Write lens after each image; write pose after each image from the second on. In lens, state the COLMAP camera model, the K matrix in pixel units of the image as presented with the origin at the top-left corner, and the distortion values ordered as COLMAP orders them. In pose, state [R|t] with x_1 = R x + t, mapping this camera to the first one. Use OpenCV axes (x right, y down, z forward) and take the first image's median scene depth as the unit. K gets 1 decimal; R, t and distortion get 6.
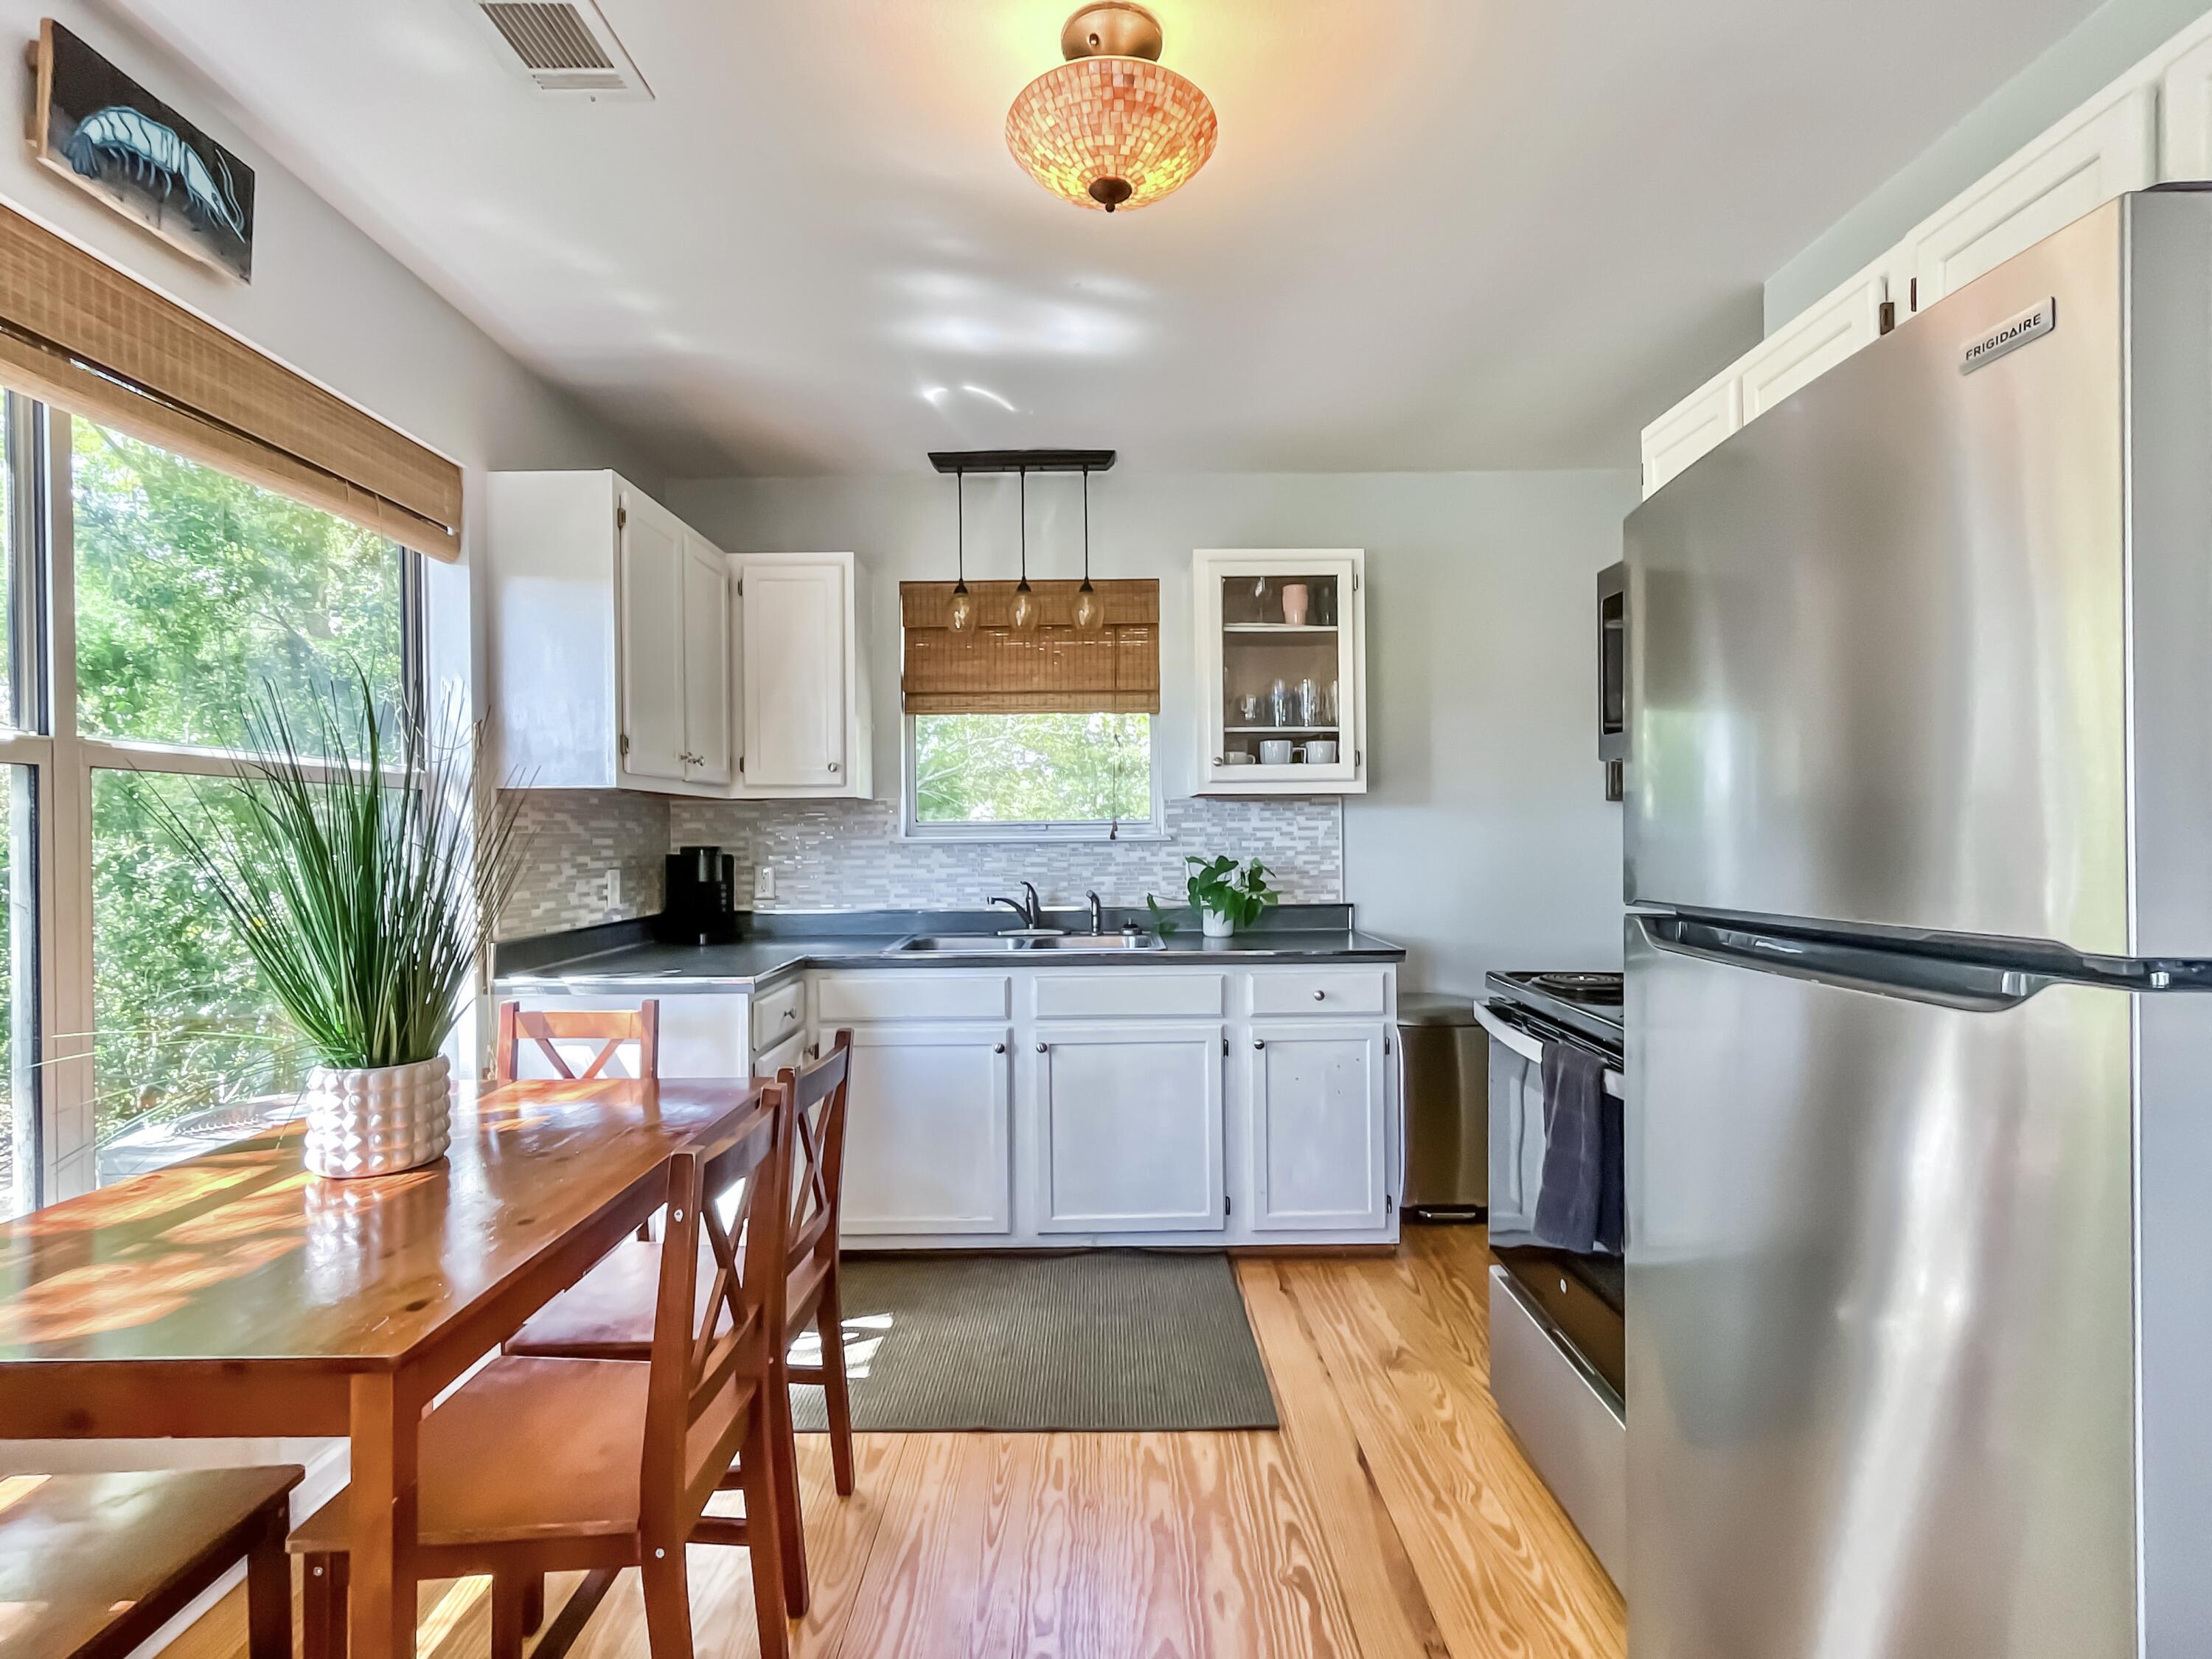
lens RADIAL K [[1079.2, 0, 1105.1], [0, 1079.2, 831.6], [0, 0, 1]] dist [0.005340, 0.000166]
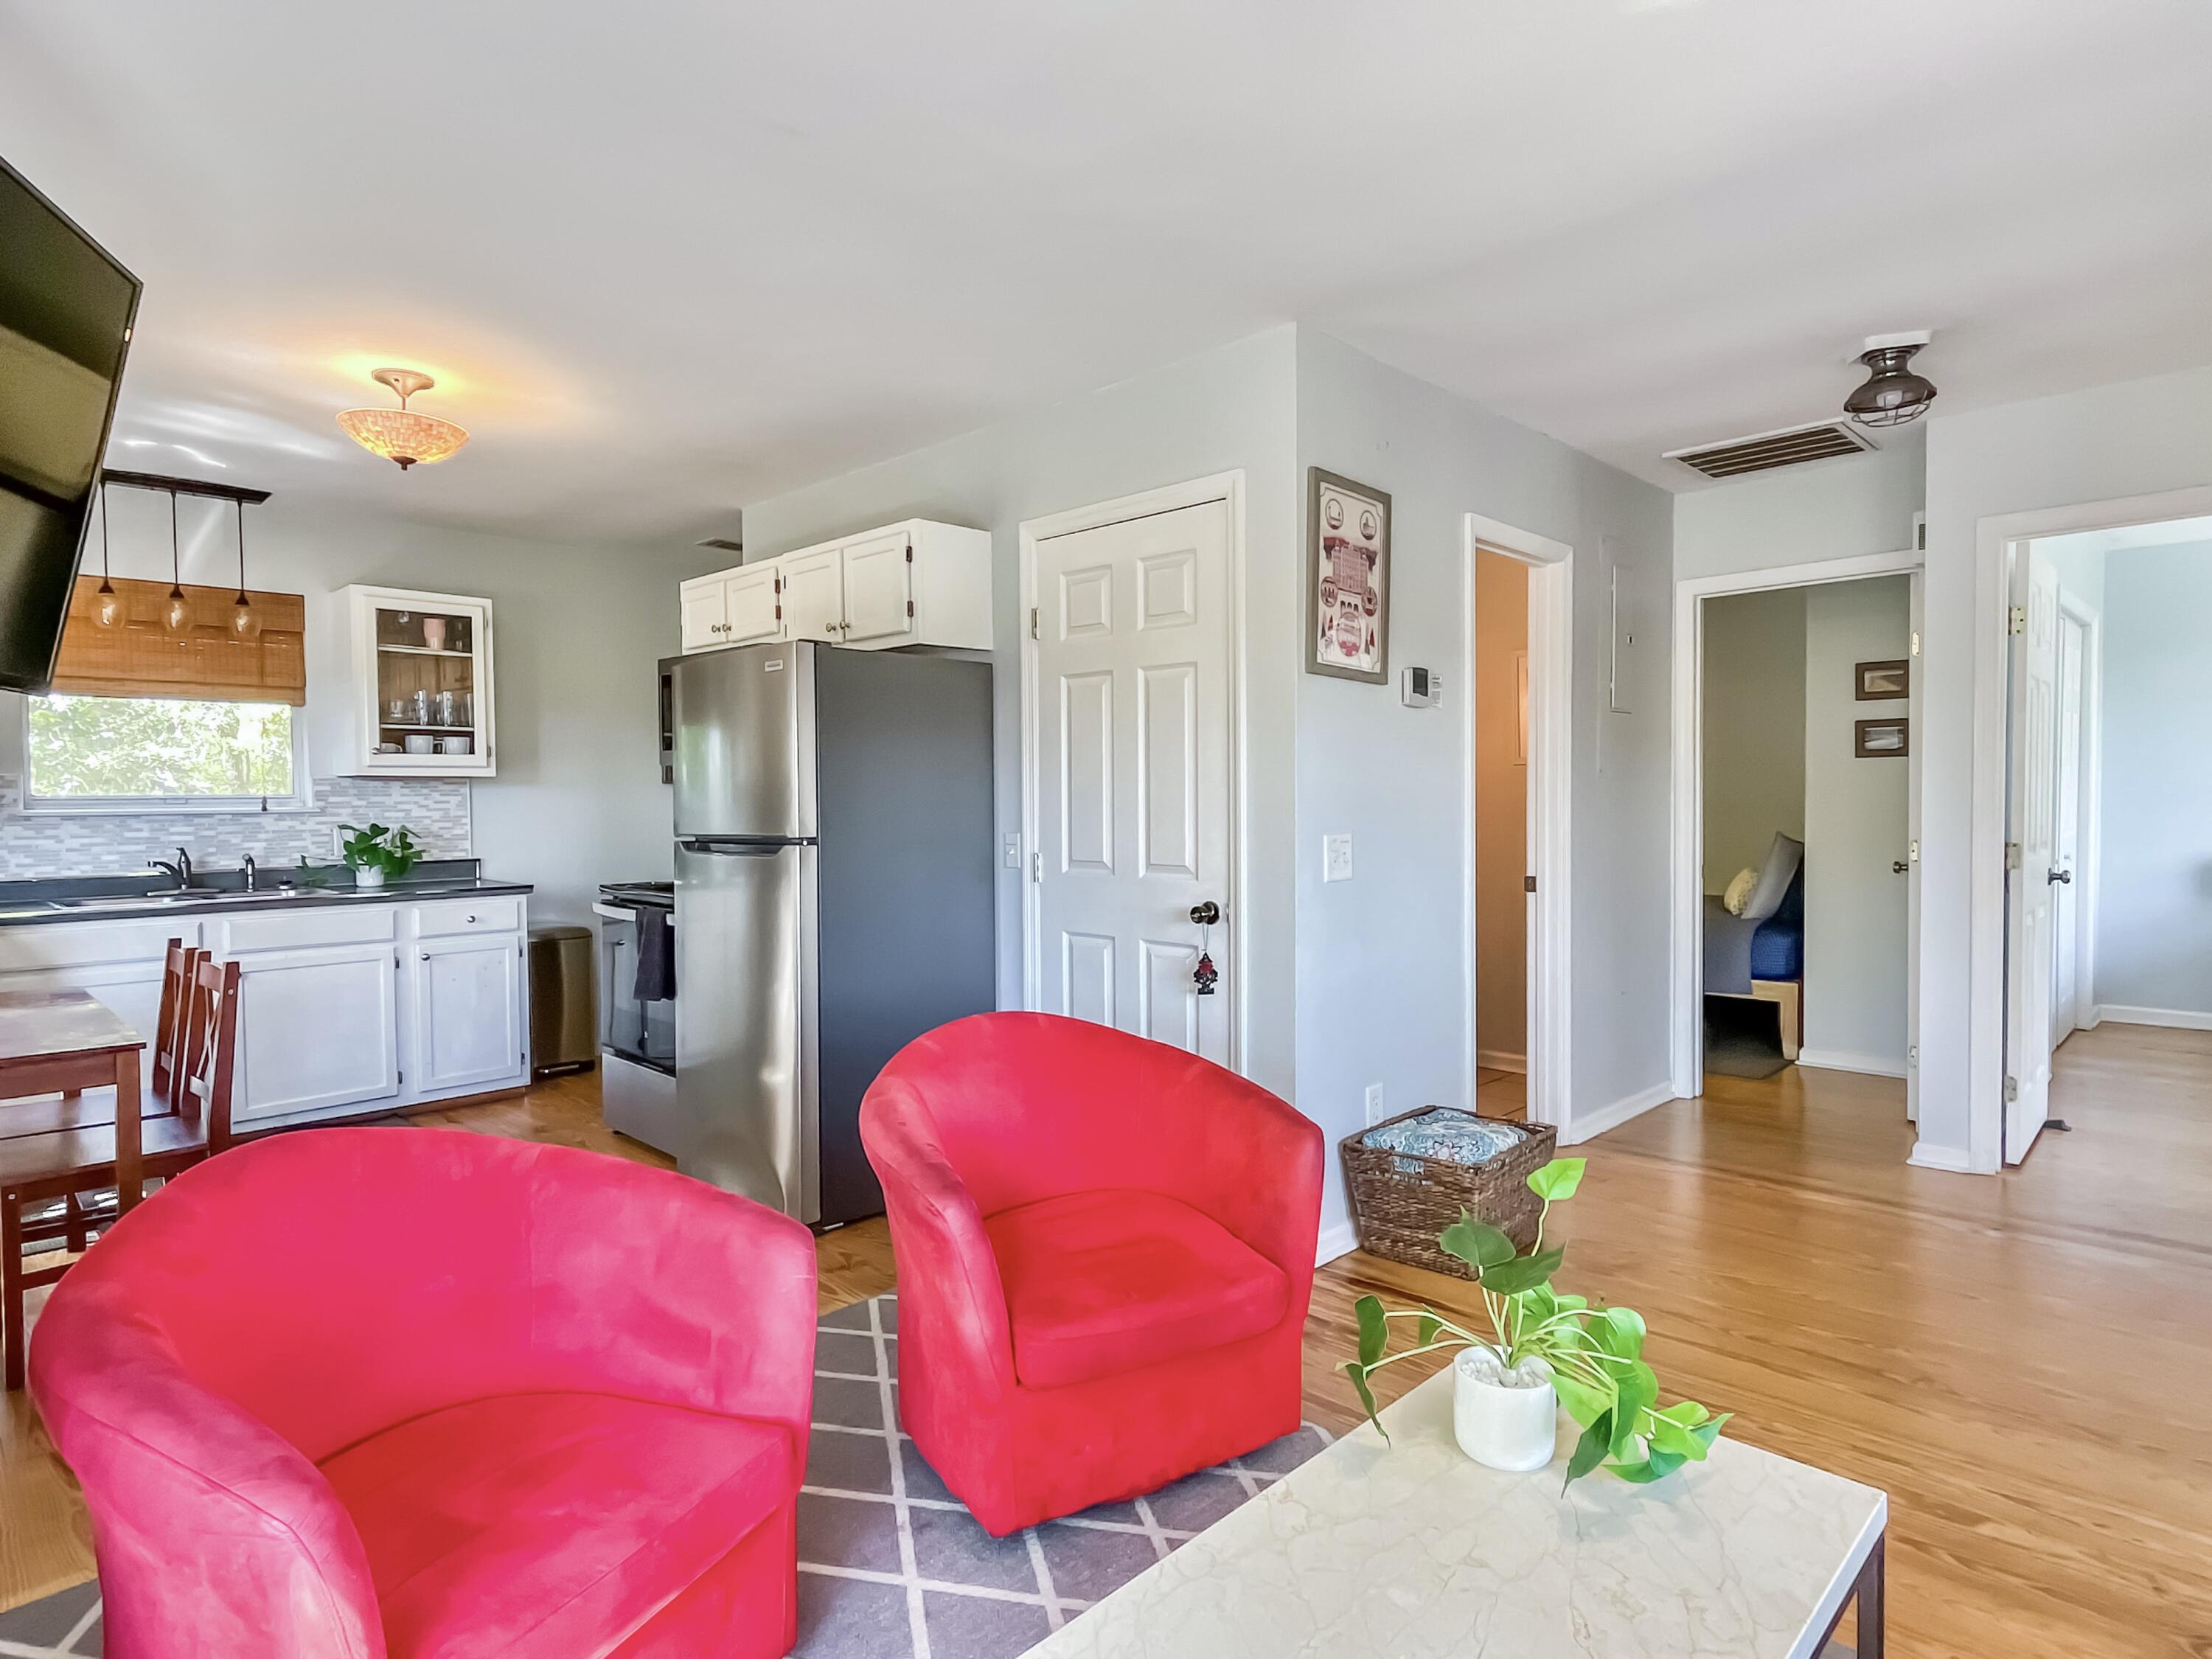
lens RADIAL K [[1220.6, 0, 1108.4], [0, 1220.6, 834.6], [0, 0, 1]] dist [0.001627, 0.000235]
pose [[0.703824, -0.018088, 0.710144, -0.311313], [0.001098, 0.999702, 0.024375, 0.001196], [-0.710373, -0.016376, 0.703635, -0.647834]]
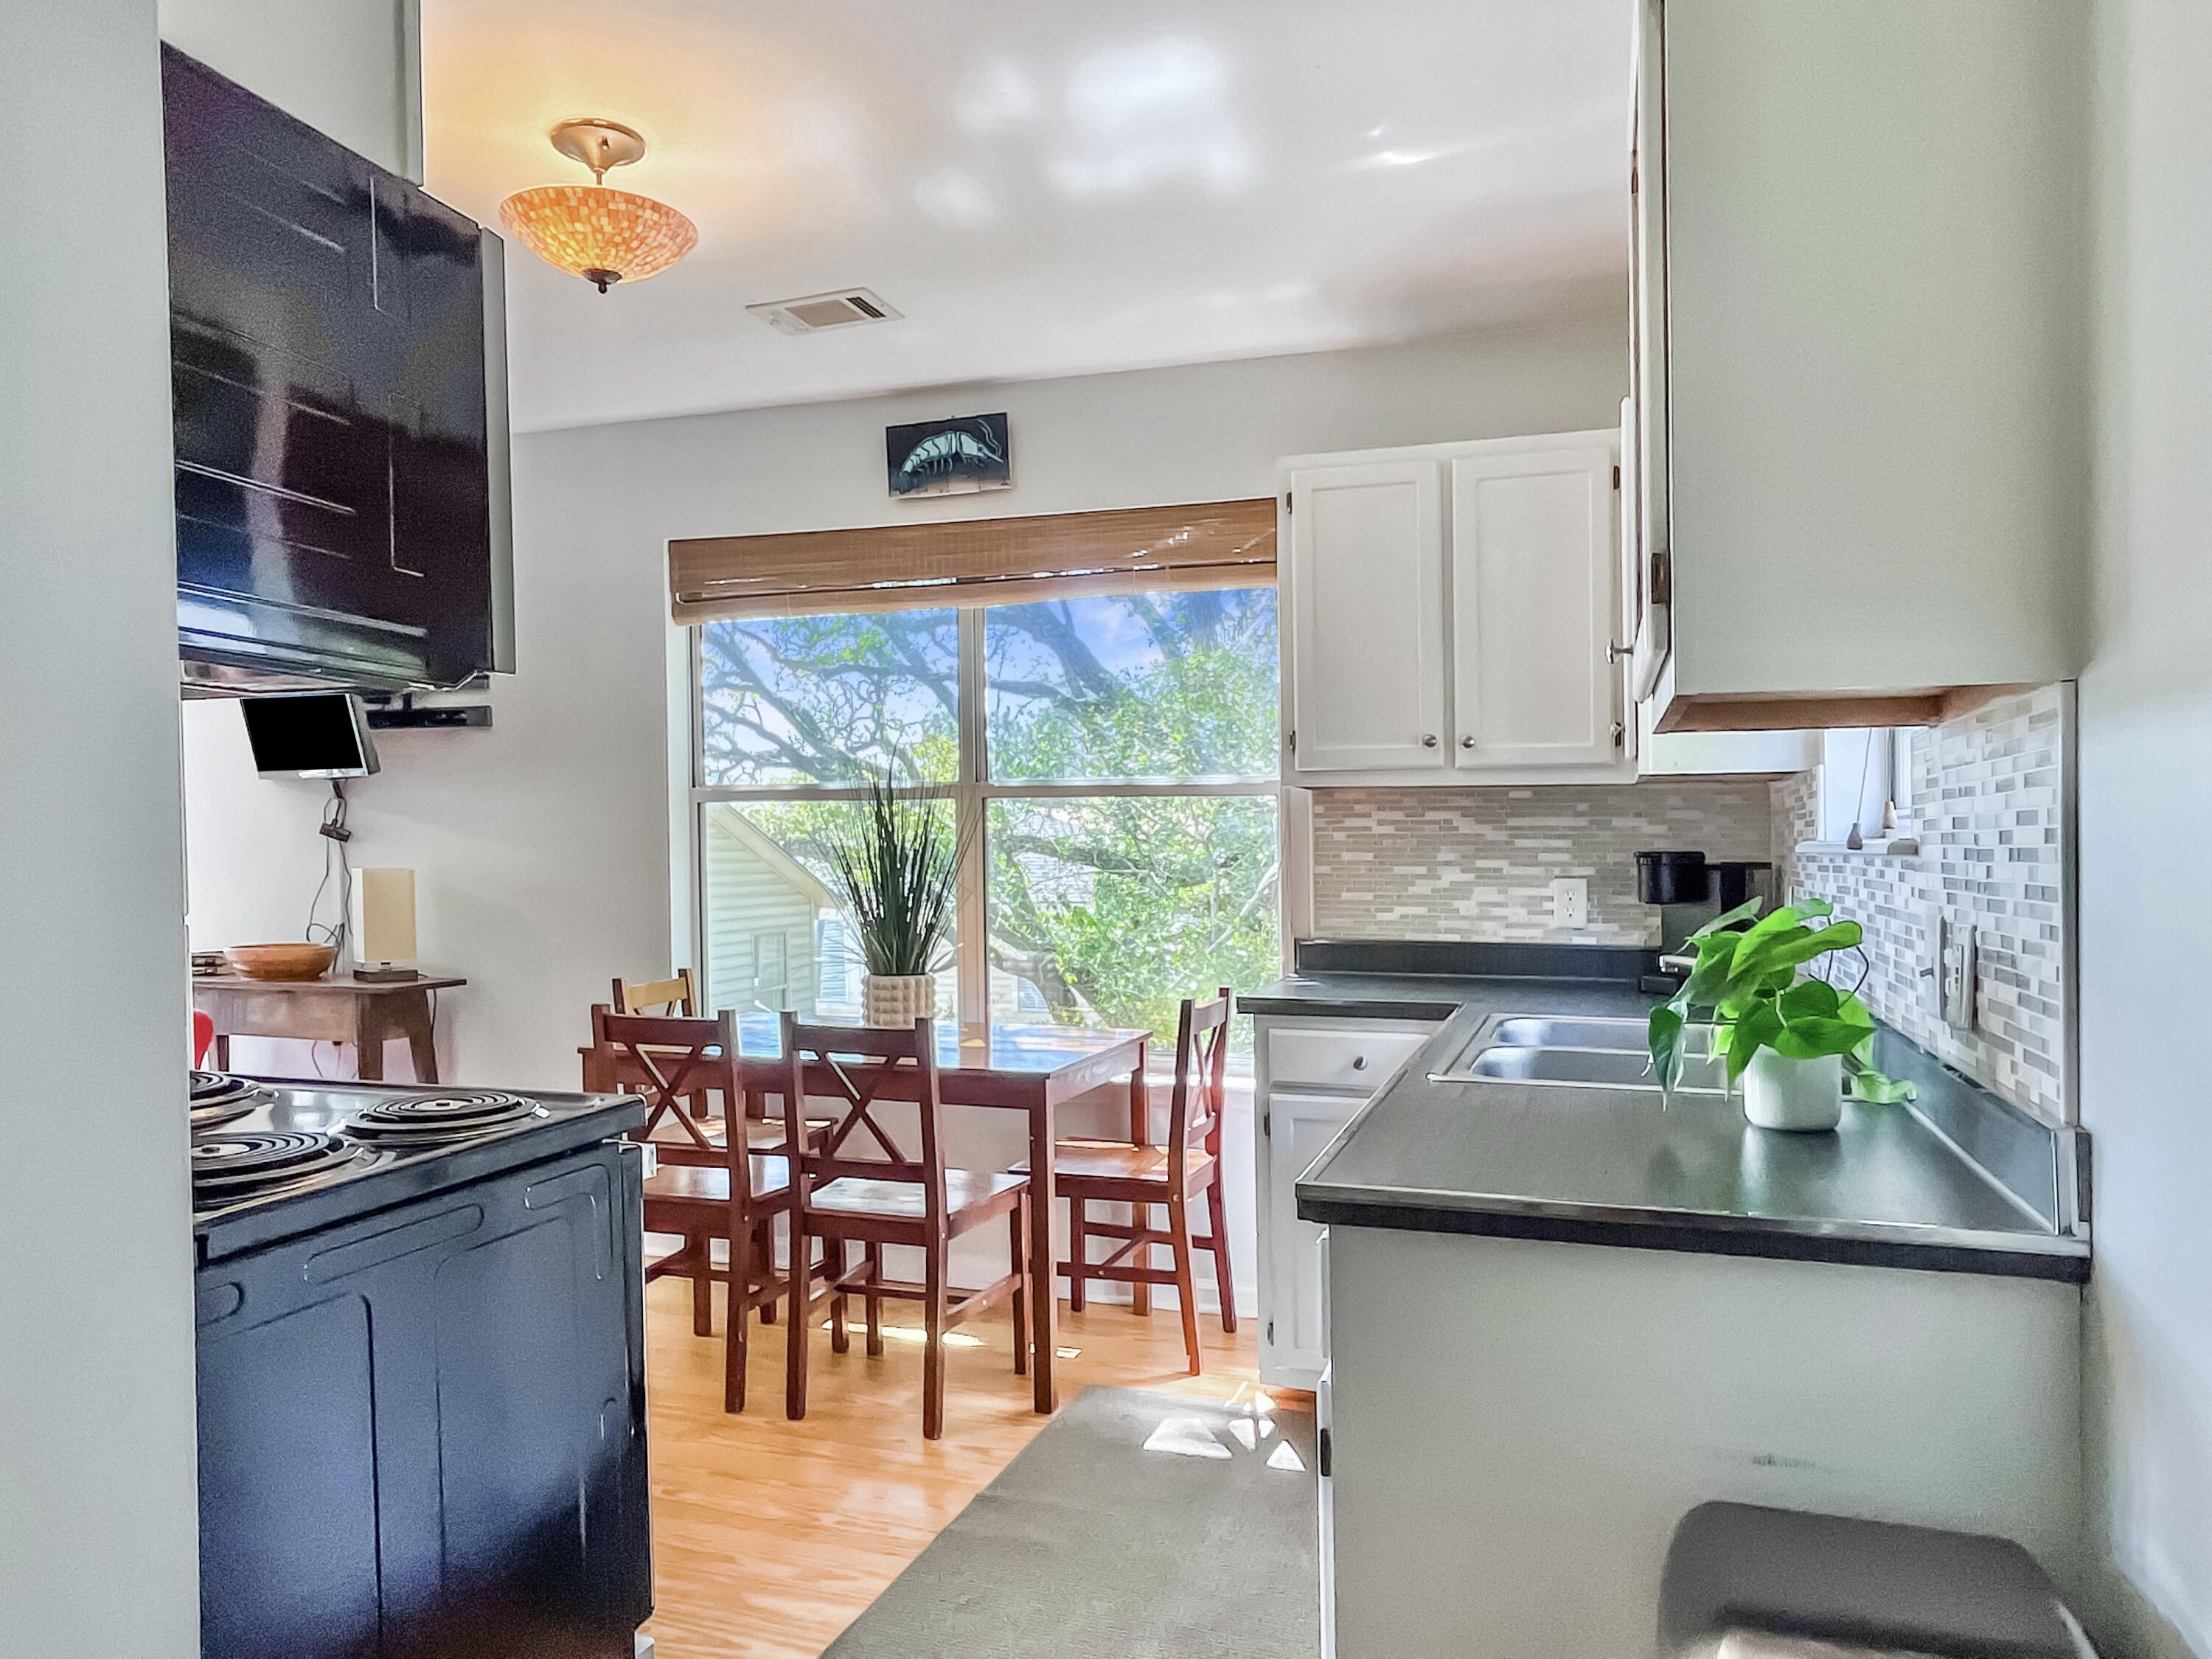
lens RADIAL K [[1486.1, 0, 1099.4], [0, 1486.1, 880.3], [0, 0, 1]] dist [0.007134, 0.000673]
pose [[-0.323625, 0.032475, -0.945628, 0.846898], [-0.003795, 0.999358, 0.035619, -0.003438], [0.946178, 0.015116, -0.323294, 1.252545]]
